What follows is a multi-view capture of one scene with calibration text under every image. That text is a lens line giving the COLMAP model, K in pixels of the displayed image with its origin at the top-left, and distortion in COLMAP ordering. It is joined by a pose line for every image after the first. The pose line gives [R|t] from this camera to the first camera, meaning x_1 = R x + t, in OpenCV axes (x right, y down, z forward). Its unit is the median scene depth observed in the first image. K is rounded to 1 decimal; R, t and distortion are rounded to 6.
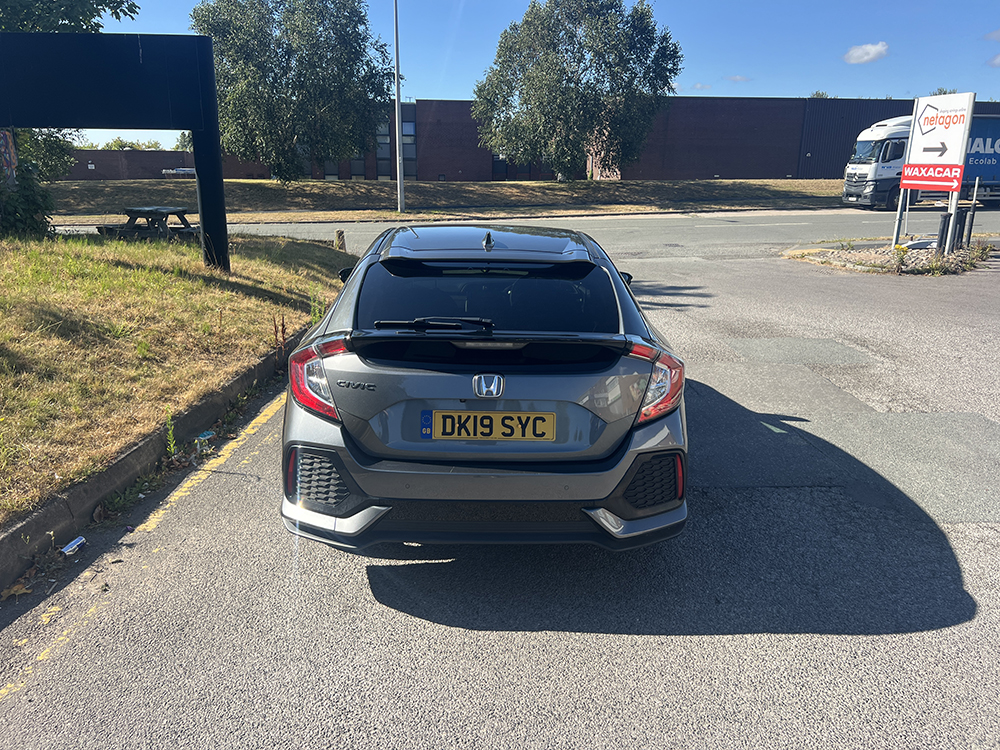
lens RADIAL K [[753.9, 0, 495.6], [0, 753.9, 376.1], [0, 0, 1]] dist [0.043082, -0.063321]
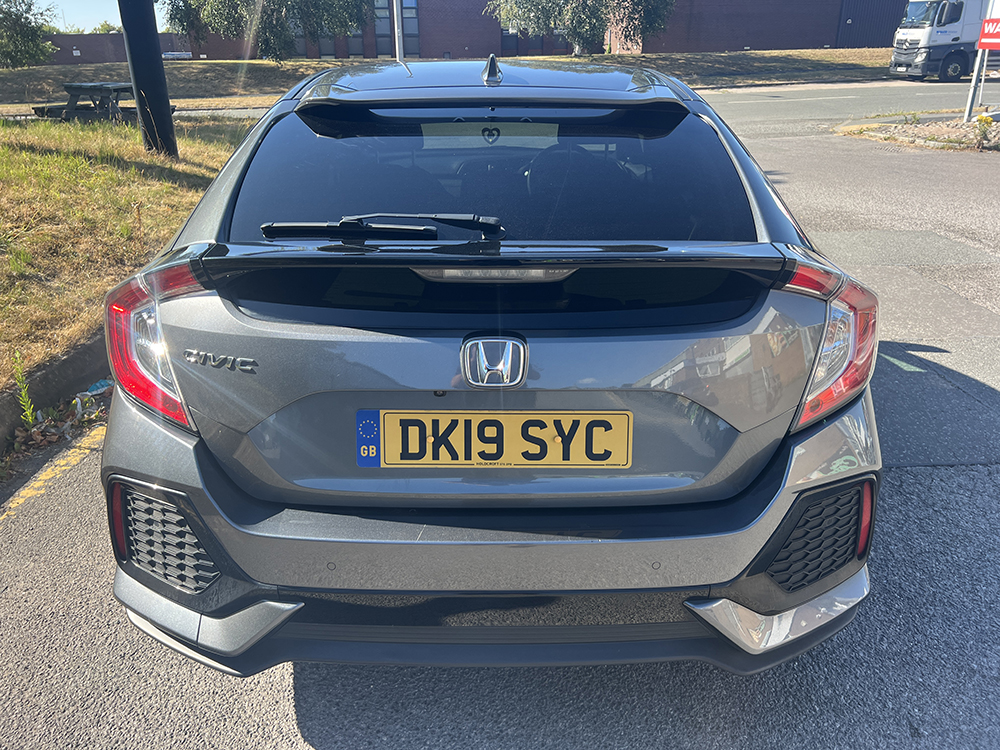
lens RADIAL K [[753.9, 0, 495.6], [0, 753.9, 376.1], [0, 0, 1]] dist [0.043082, -0.063321]
pose [[0.999771, -0.011735, -0.017919, 0.000125], [0.014105, 0.990268, 0.138459, -0.016756], [0.016119, -0.138680, 0.990206, 0.204791]]
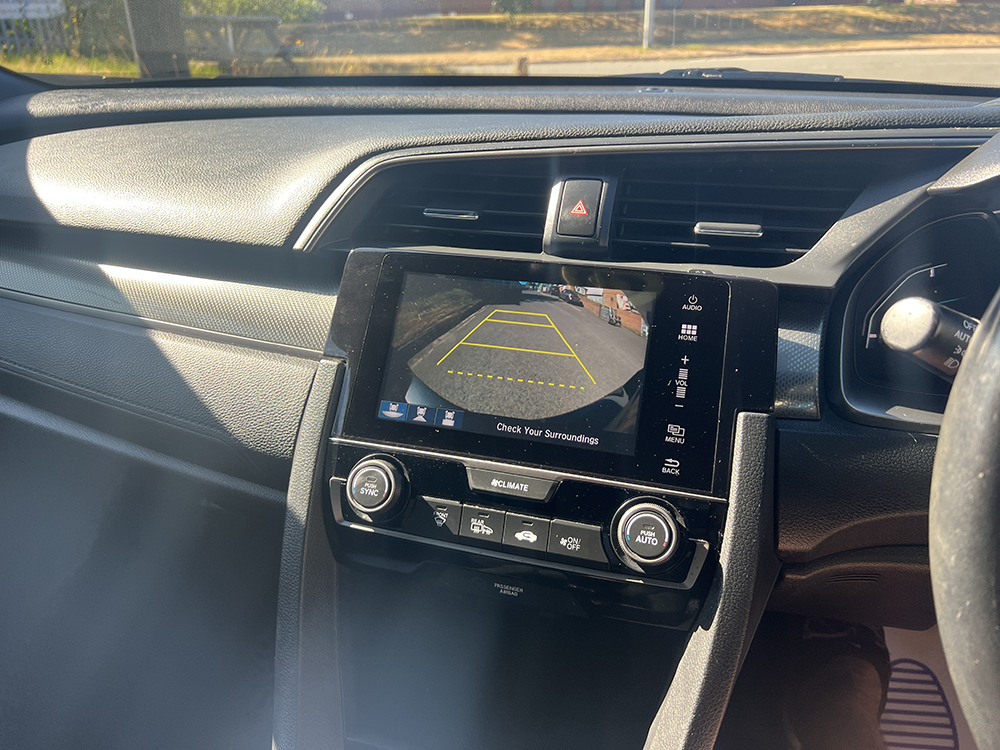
lens RADIAL K [[771.6, 0, 504.4], [0, 771.6, 369.6], [0, 0, 1]] dist [0.042355, -0.091903]
pose [[0.950858, 0.101362, -0.292567, 0.004729], [-0.052527, 0.984008, 0.170203, -0.085707], [0.305140, -0.146471, 0.940976, 0.687227]]
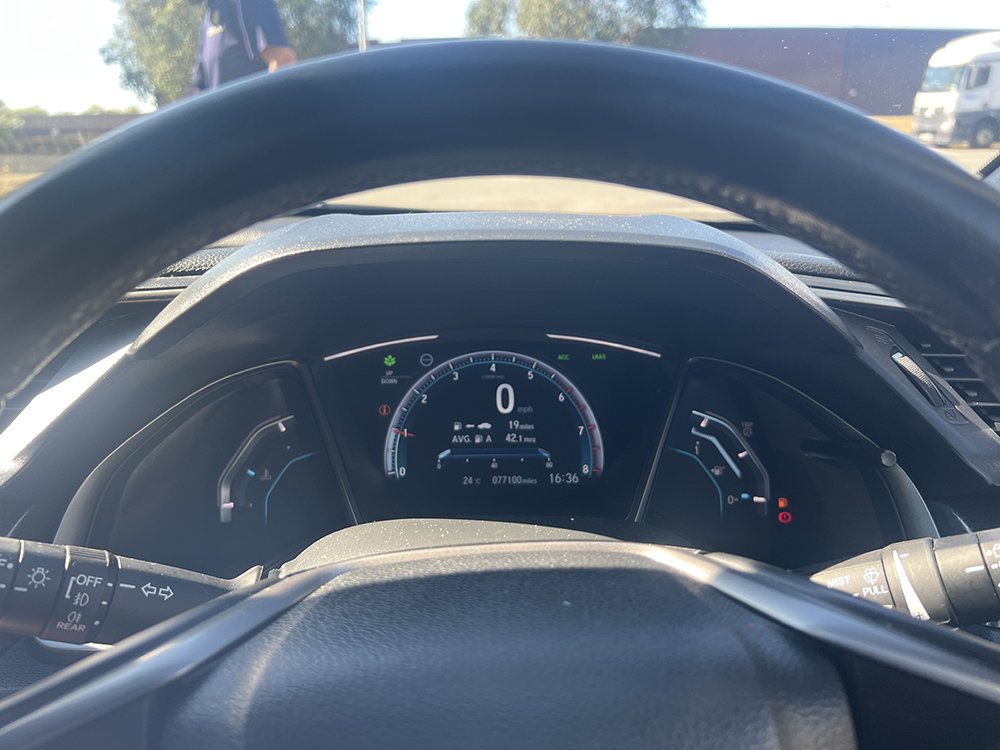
lens RADIAL K [[753.9, 0, 495.6], [0, 753.9, 376.1], [0, 0, 1]] dist [0.043082, -0.063321]
pose [[0.999761, -0.021444, -0.004319, 0.039224], [0.021622, 0.998675, 0.046688, -0.091158], [0.003312, -0.046771, 0.998900, 0.707469]]
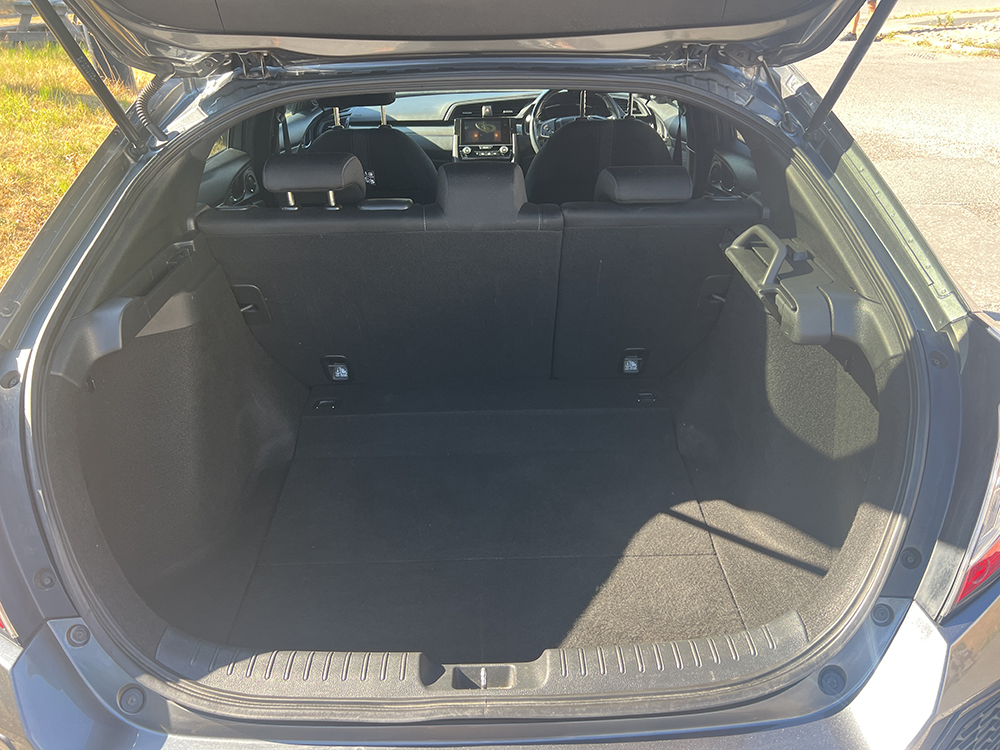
lens RADIAL K [[752.2, 0, 503.2], [0, 752.2, 378.7], [0, 0, 1]] dist [0.041827, -0.063040]
pose [[0.999393, -0.029275, -0.018900, 0.003306], [0.033089, 0.967323, 0.251378, -0.047459], [0.010923, -0.251851, 0.967704, 0.288218]]
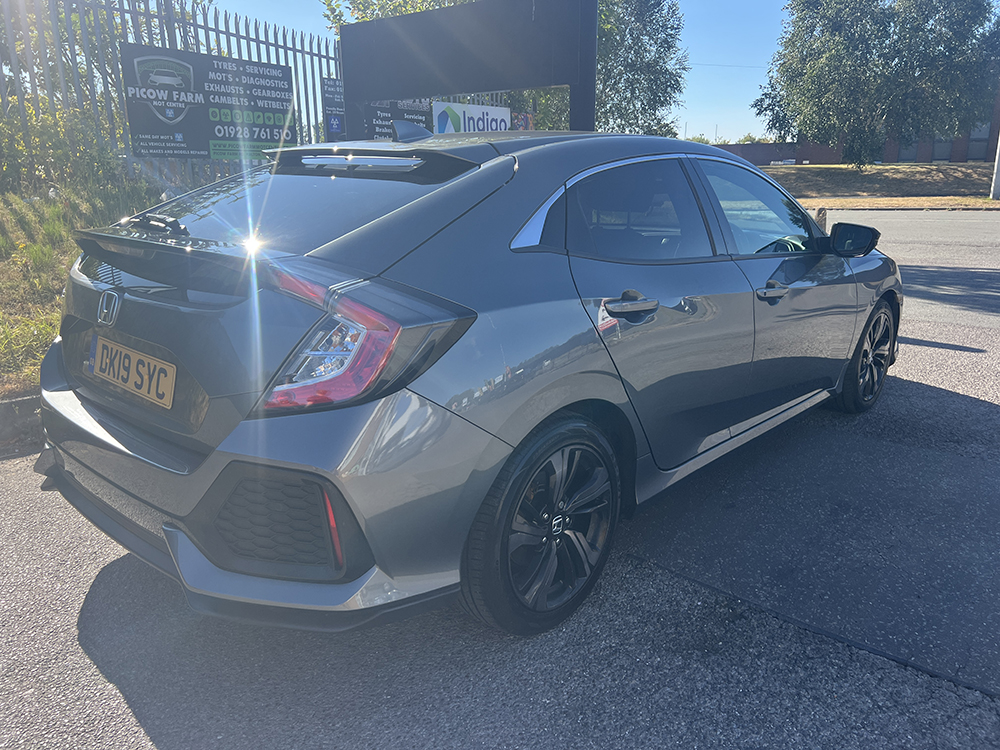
lens RADIAL K [[753.9, 0, 495.6], [0, 753.9, 376.1], [0, 0, 1]] dist [0.043082, -0.063321]
pose [[0.722532, 0.167722, -0.670684, 0.276880], [-0.163472, 0.984063, 0.069981, -0.012371], [0.671733, 0.059074, 0.738434, 0.280257]]
